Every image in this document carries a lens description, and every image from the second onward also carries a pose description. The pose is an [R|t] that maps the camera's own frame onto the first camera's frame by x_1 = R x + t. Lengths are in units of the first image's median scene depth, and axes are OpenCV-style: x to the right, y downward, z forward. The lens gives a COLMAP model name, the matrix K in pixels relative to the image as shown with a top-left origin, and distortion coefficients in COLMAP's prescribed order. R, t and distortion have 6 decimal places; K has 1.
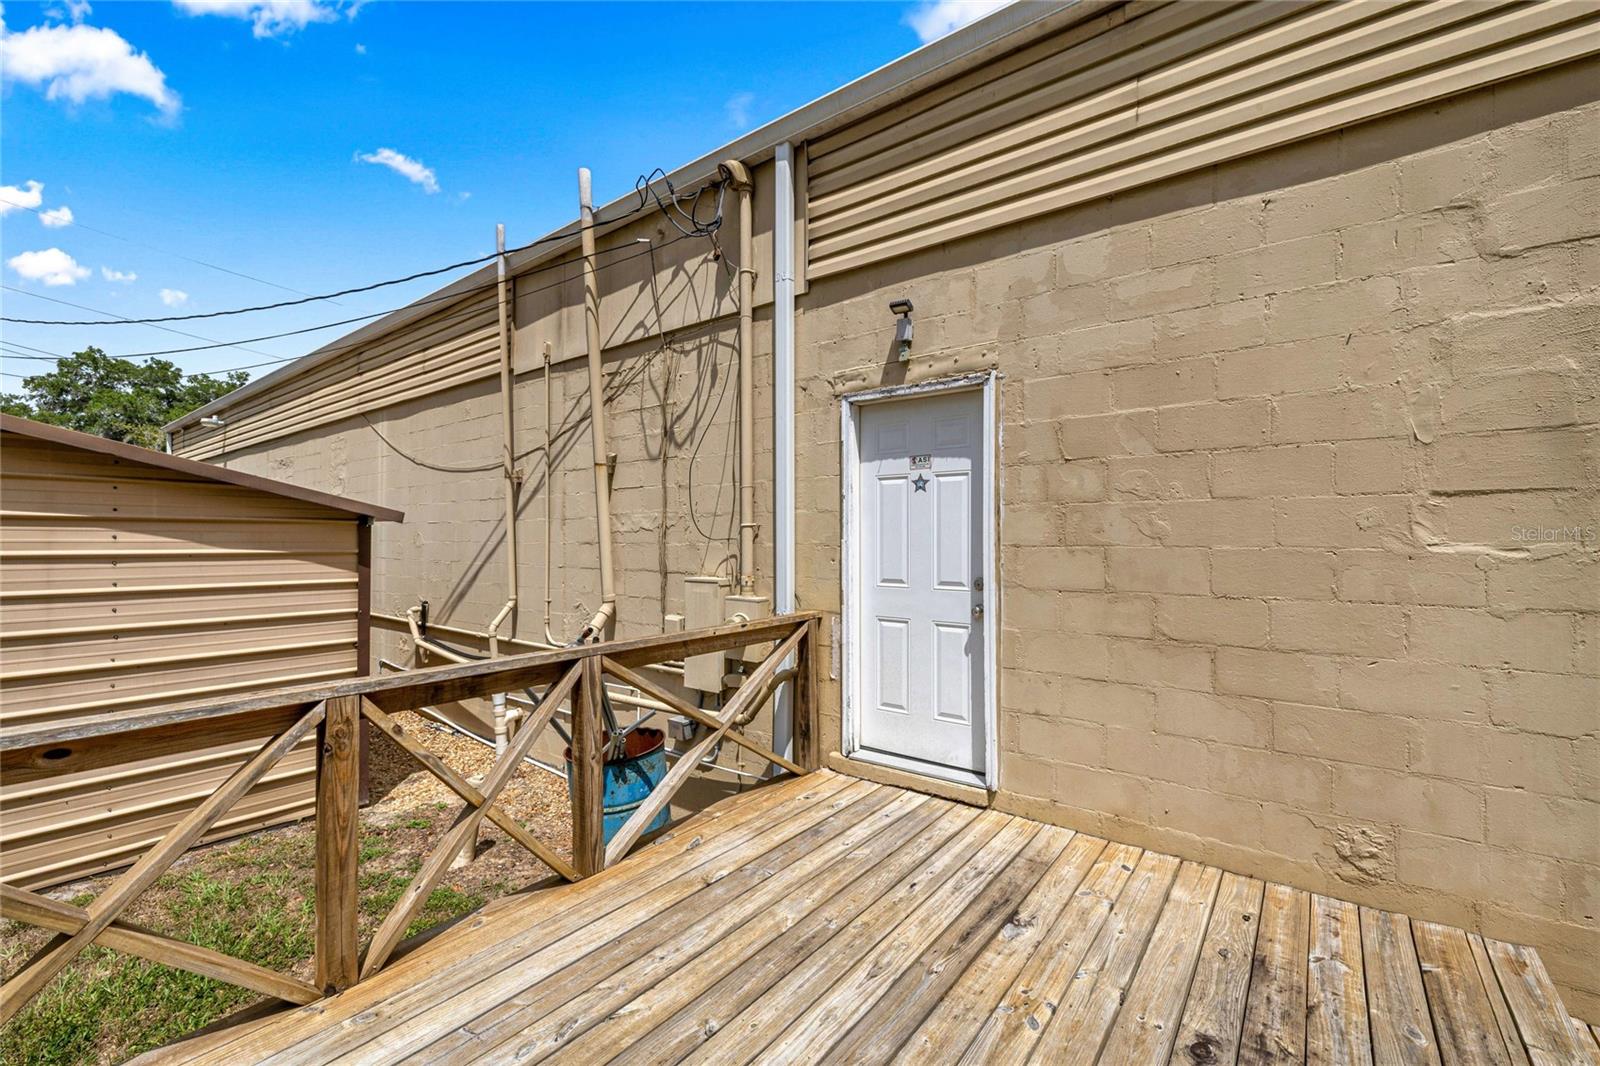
lens RADIAL K [[667.1, 0, 800.0], [0, 667.1, 533.0], [0, 0, 1]] dist [0.000771, -0.000018]
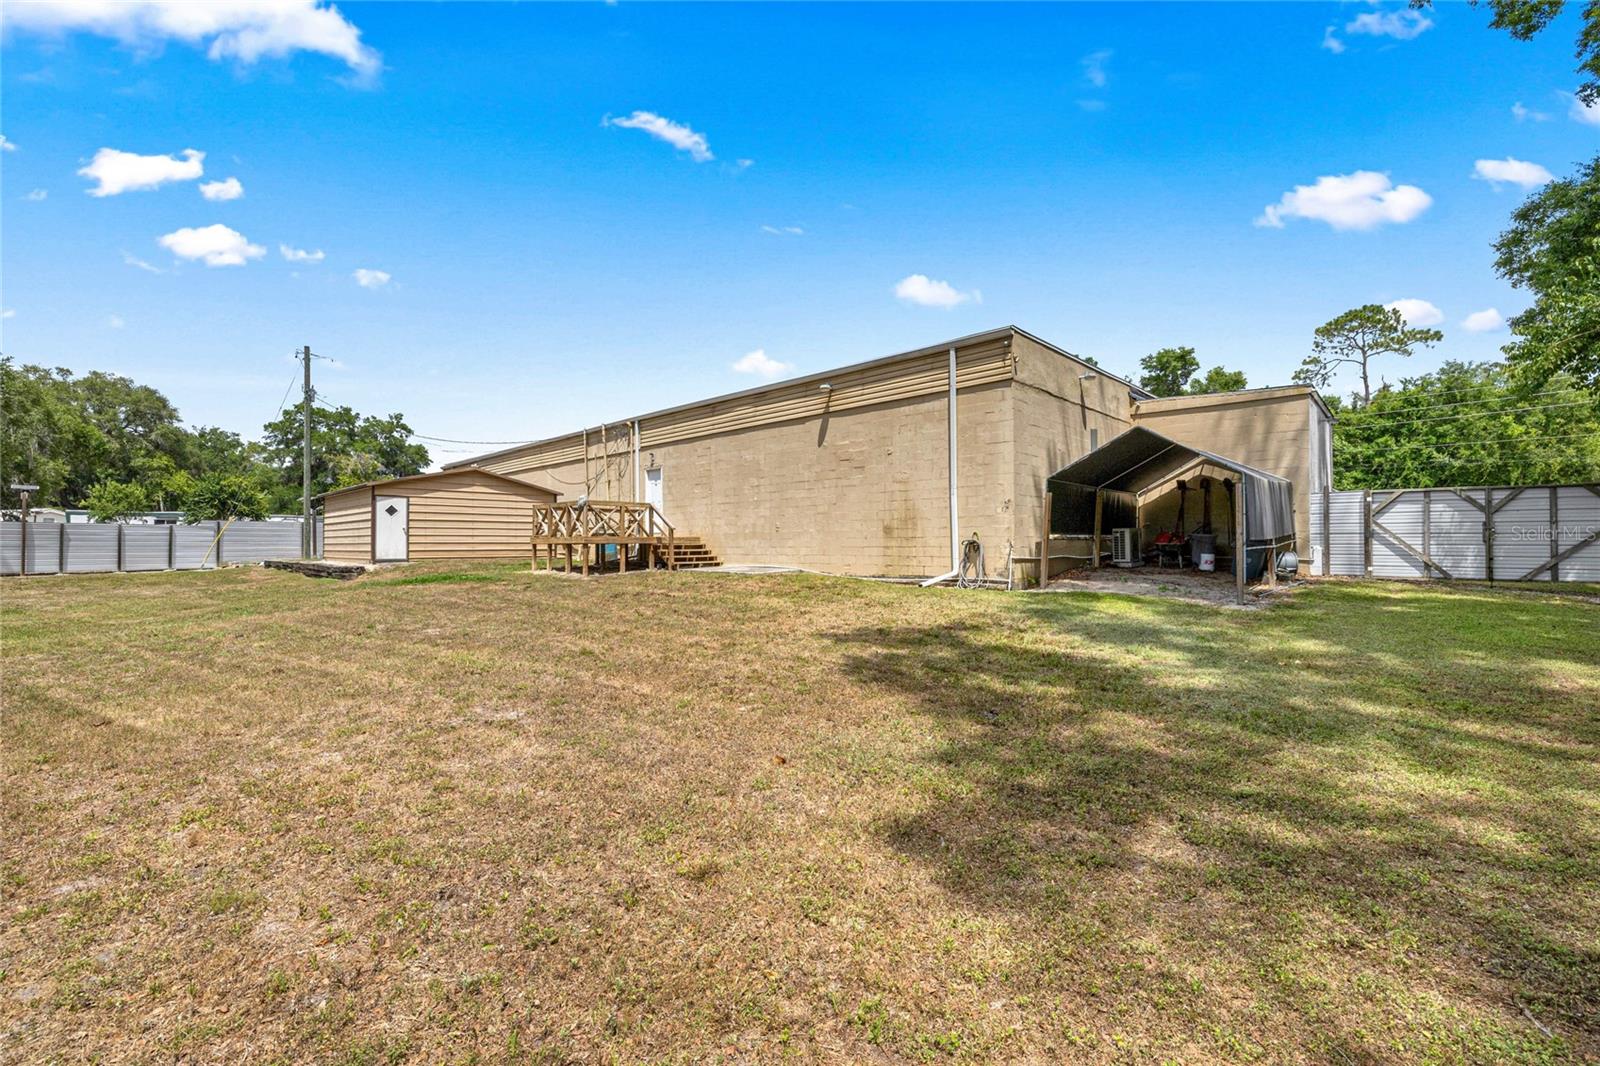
lens RADIAL K [[667.1, 0, 800.0], [0, 667.1, 533.0], [0, 0, 1]] dist [0.000771, -0.000018]
pose [[0.994679, -0.010497, -0.102489, 1.425183], [0.009579, 0.999909, -0.009449, 0.289412], [0.102579, 0.008417, 0.994689, -3.256406]]
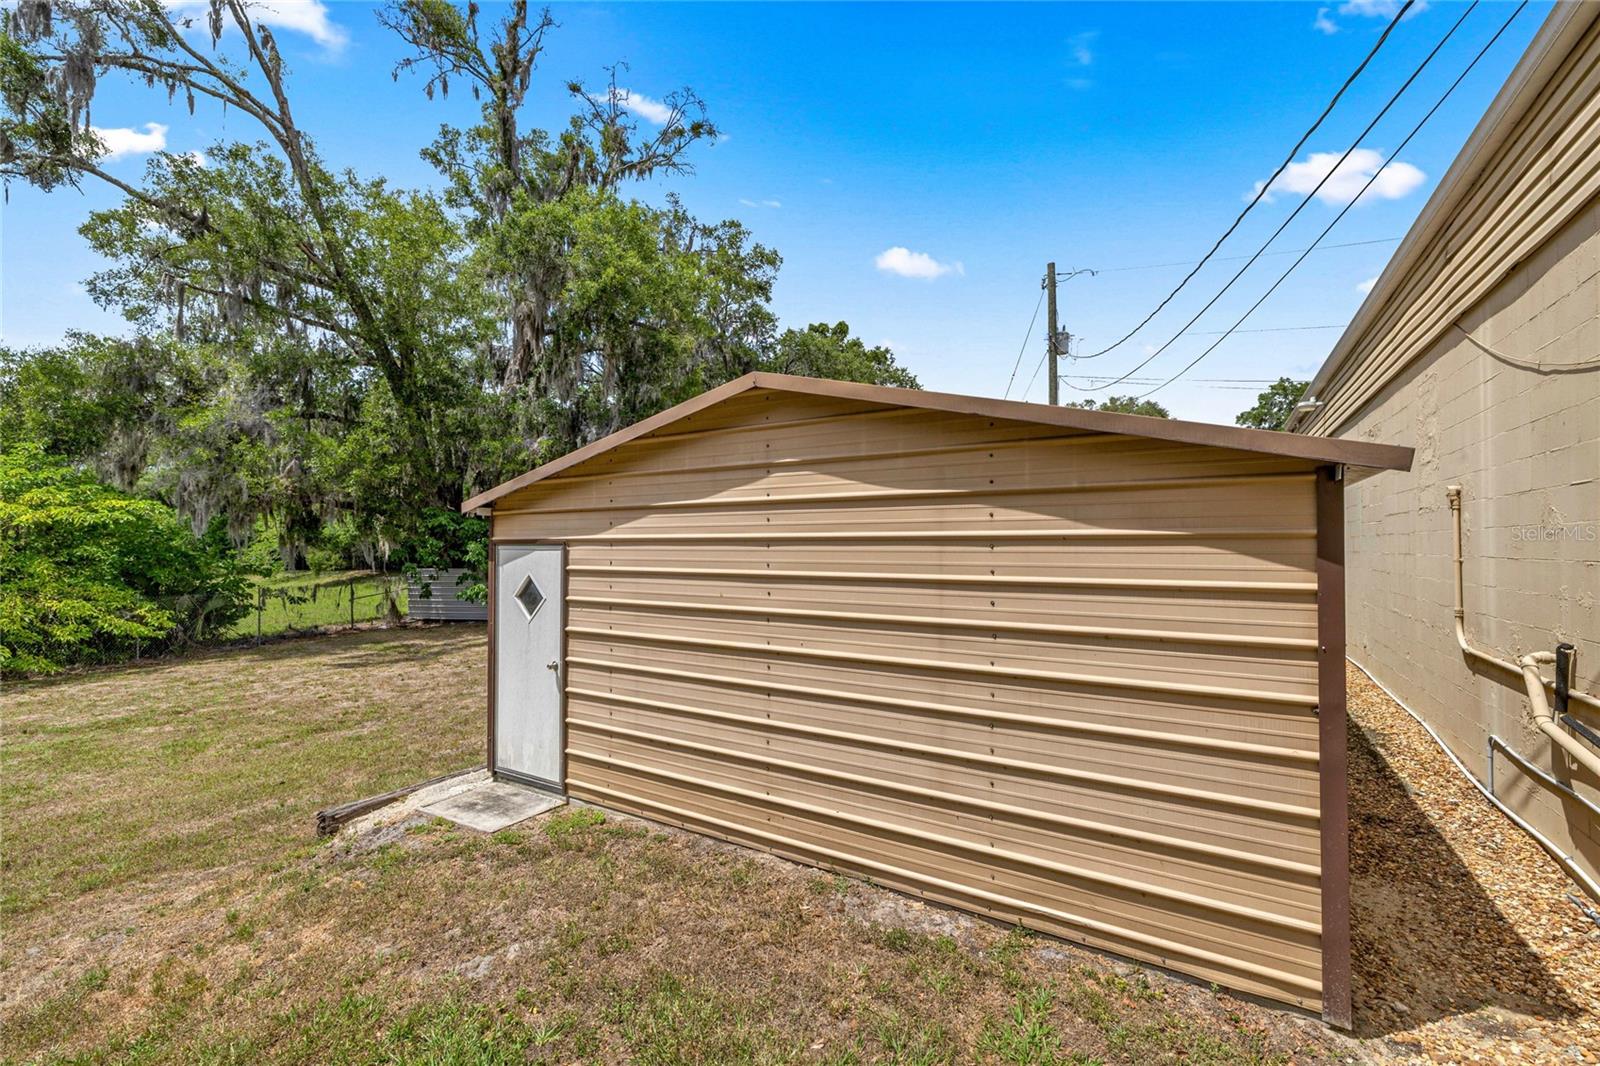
lens RADIAL K [[667.1, 0, 800.0], [0, 667.1, 533.0], [0, 0, 1]] dist [0.000771, -0.000018]
pose [[0.108863, -0.021658, -0.993821, -0.181619], [0.010698, 0.999730, -0.020614, 0.034313], [0.993999, -0.008388, 0.109065, 0.534470]]
